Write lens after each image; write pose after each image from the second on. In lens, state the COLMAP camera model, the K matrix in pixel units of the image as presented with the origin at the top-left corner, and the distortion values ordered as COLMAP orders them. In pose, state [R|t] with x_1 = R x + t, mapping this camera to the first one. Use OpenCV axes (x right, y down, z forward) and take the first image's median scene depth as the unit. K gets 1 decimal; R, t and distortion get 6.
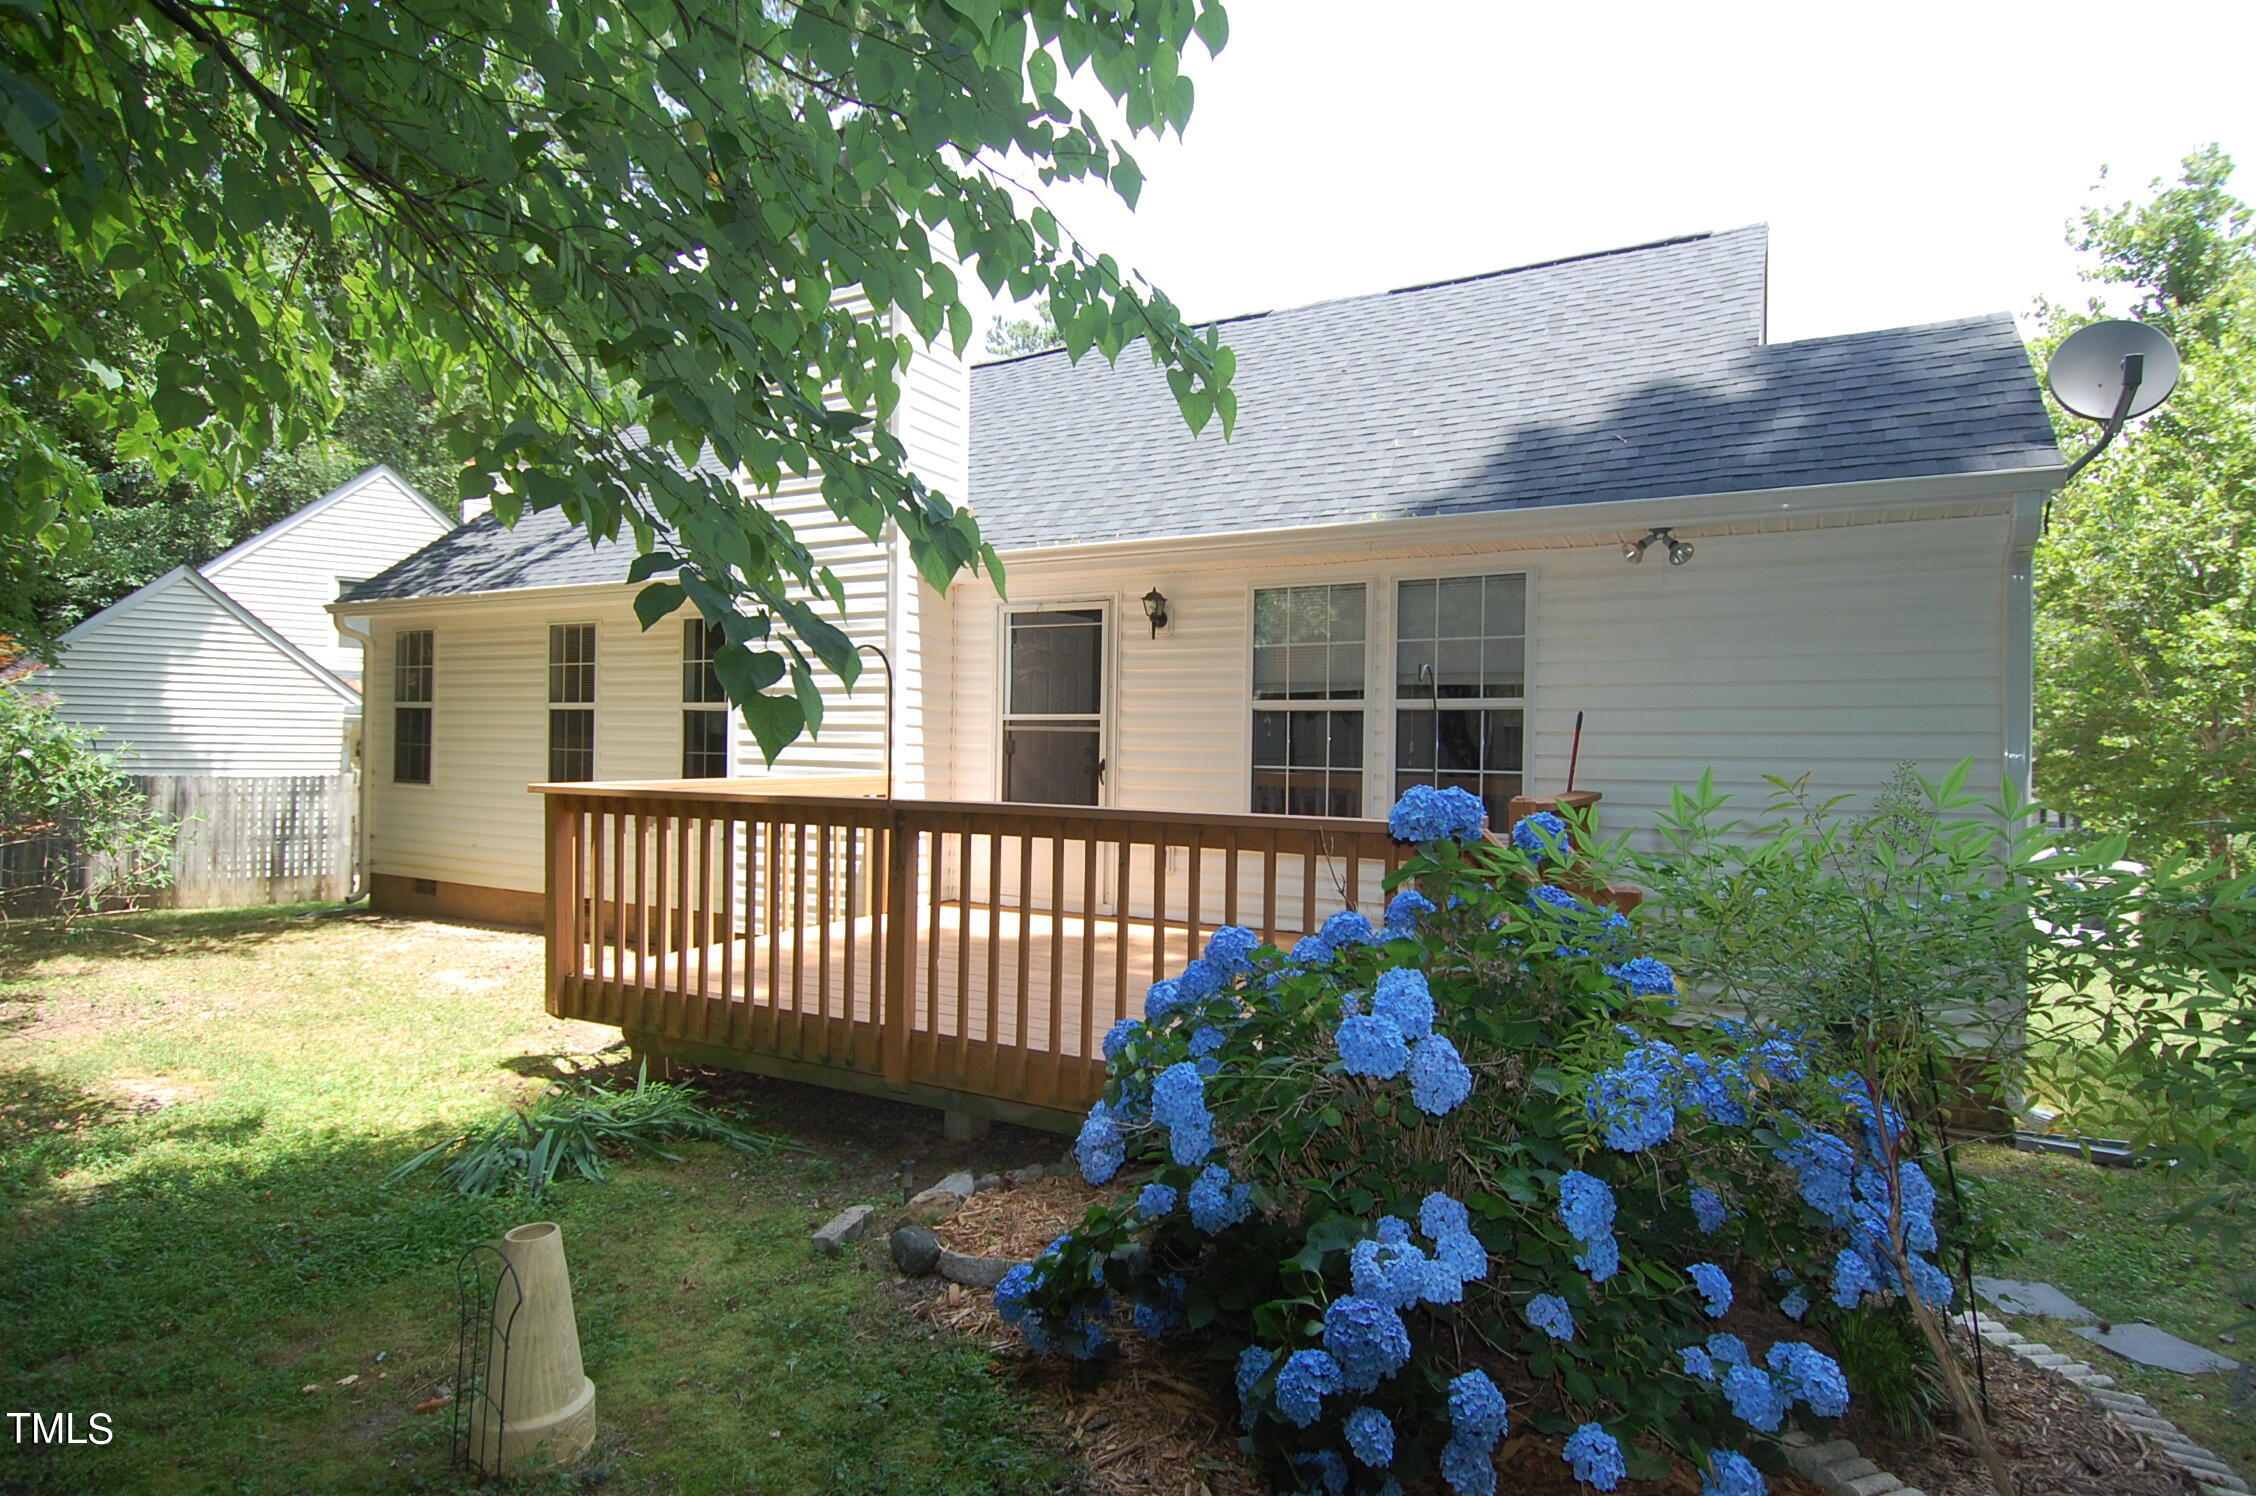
lens RADIAL K [[1170.7, 0, 1138.0], [0, 1170.7, 751.1], [0, 0, 1]] dist [0.050673, -0.053258]
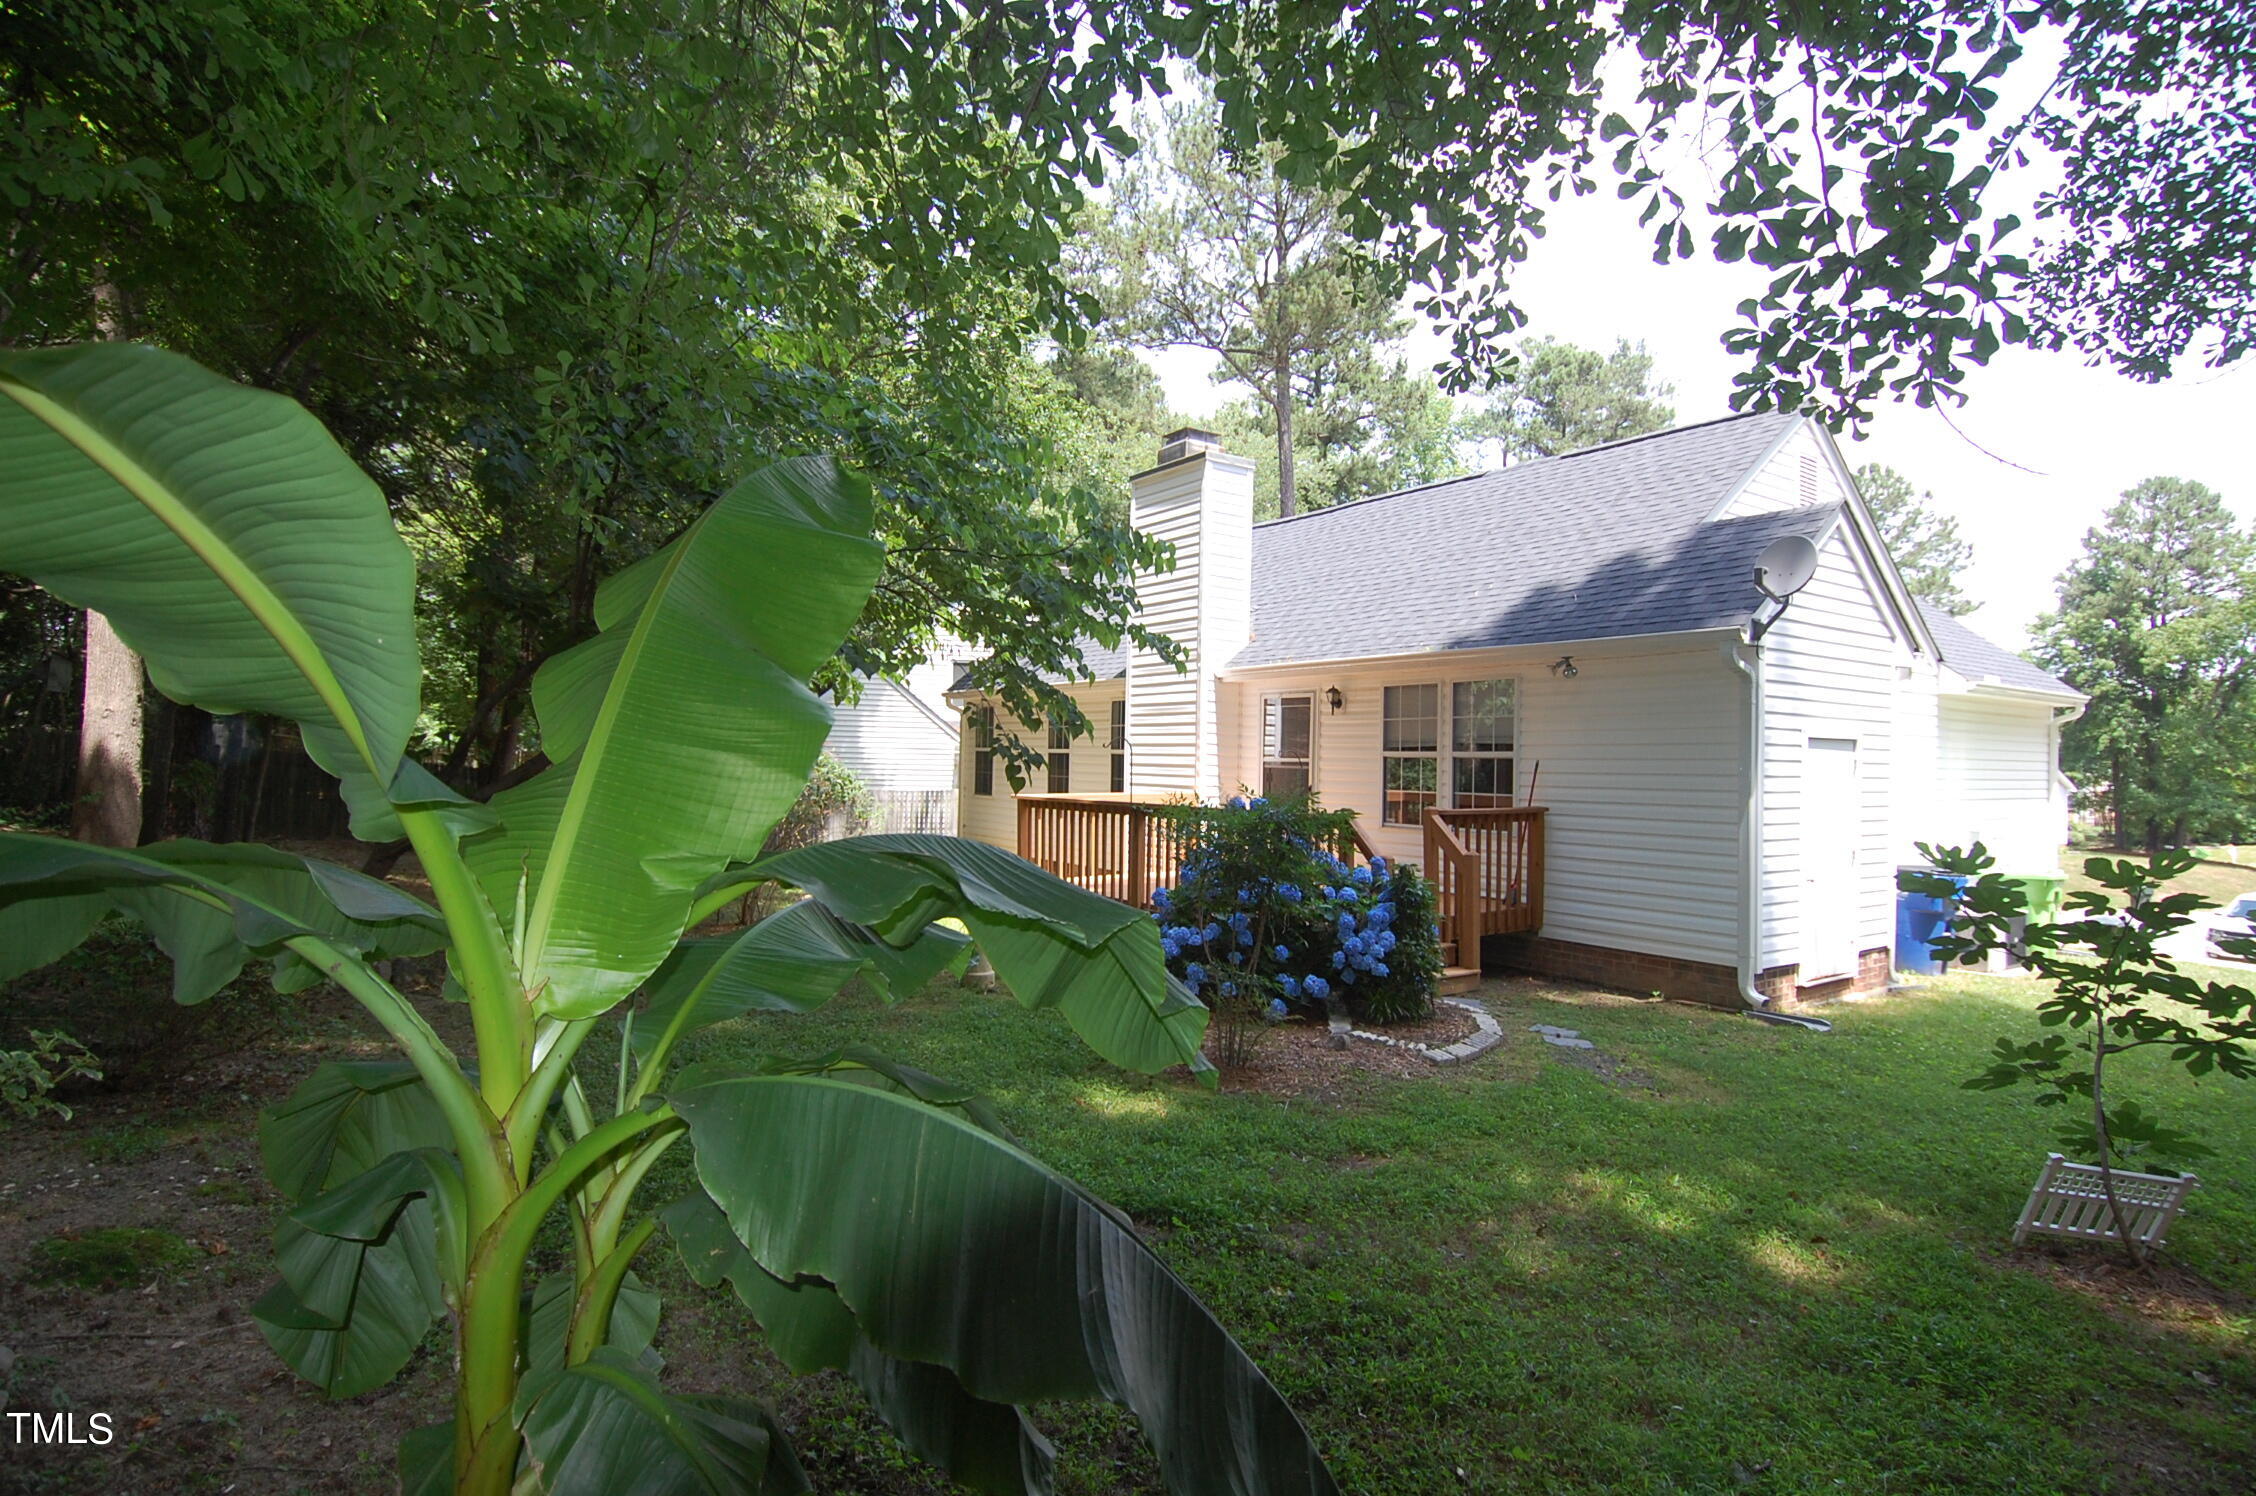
lens RADIAL K [[1170.7, 0, 1138.0], [0, 1170.7, 751.1], [0, 0, 1]] dist [0.050673, -0.053258]
pose [[0.906636, -0.005255, -0.421881, 0.516319], [0.000891, 0.999944, -0.010541, -0.026025], [0.421913, 0.009181, 0.906590, -0.744101]]
